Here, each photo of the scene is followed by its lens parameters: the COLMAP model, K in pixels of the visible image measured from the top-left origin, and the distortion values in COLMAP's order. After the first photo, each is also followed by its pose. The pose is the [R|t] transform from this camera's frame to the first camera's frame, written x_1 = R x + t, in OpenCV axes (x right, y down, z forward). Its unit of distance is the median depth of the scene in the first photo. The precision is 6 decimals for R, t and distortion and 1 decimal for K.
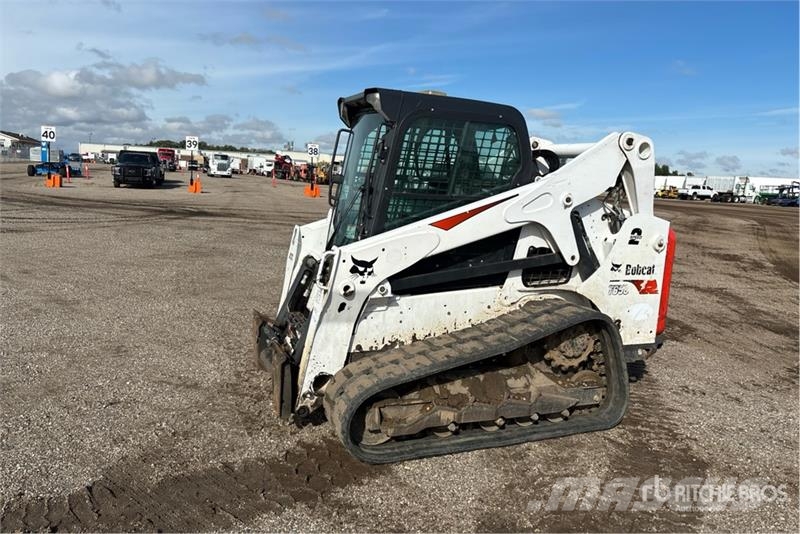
lens RADIAL K [[637.1, 0, 404.7], [0, 637.1, 264.8], [0, 0, 1]] dist [0.036924, -0.002144]
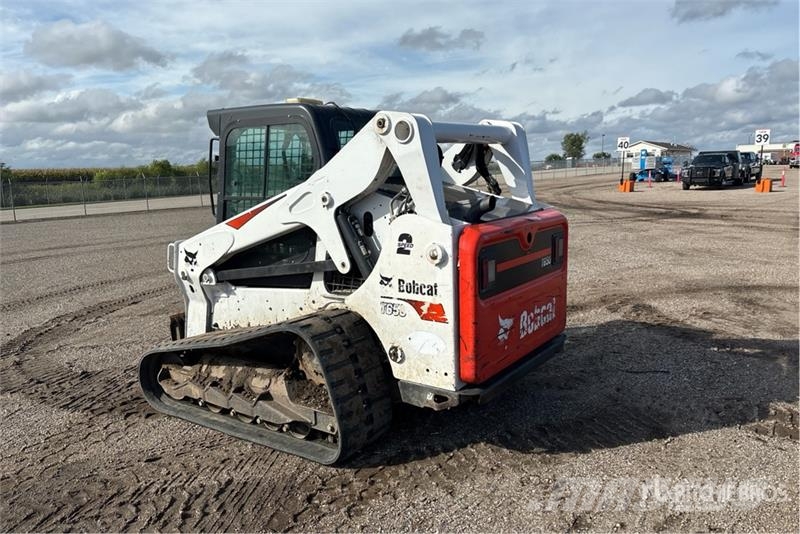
lens RADIAL K [[637.1, 0, 404.7], [0, 637.1, 264.8], [0, 0, 1]] dist [0.036924, -0.002144]
pose [[0.531248, 0.065606, -0.844672, 1.050730], [-0.069490, 0.997012, 0.033733, -0.046467], [0.844361, 0.040775, 0.534220, 0.602835]]
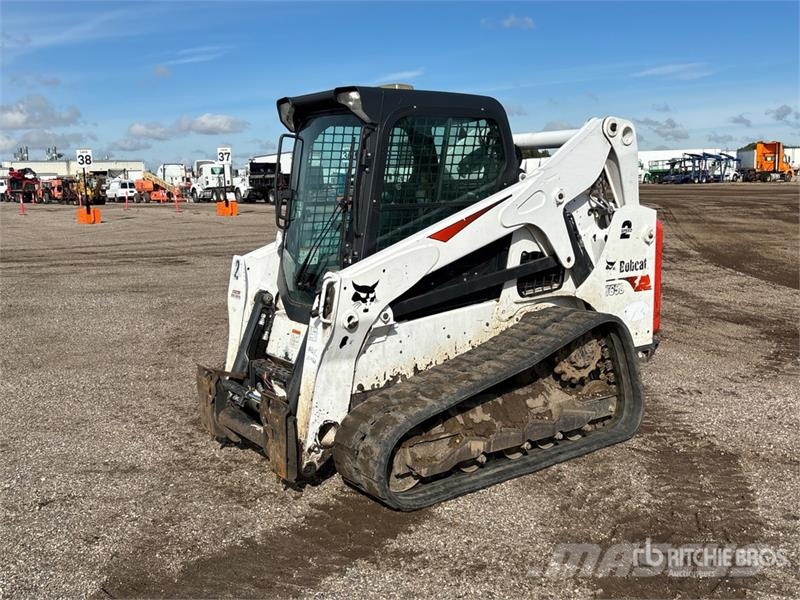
lens RADIAL K [[854.0, 0, 409.1], [0, 854.0, 302.3], [0, 0, 1]] dist [0.152486, -0.379902]
pose [[0.967547, -0.113288, 0.225873, -0.239142], [0.111506, 0.993549, 0.020674, -0.001042], [-0.226758, 0.005183, 0.973937, -0.137320]]
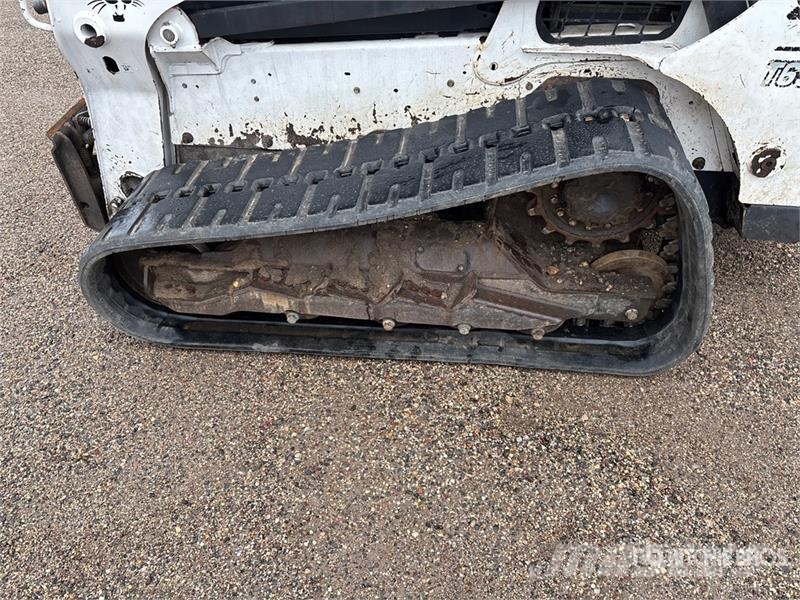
lens RADIAL K [[604.2, 0, 387.5], [0, 604.2, 304.1], [0, 0, 1]] dist [0.071151, -0.092324]
pose [[0.871065, 0.284148, -0.400631, 0.313980], [-0.010231, 0.825991, 0.563591, -0.049915], [0.491061, -0.486825, 0.722399, 0.580772]]
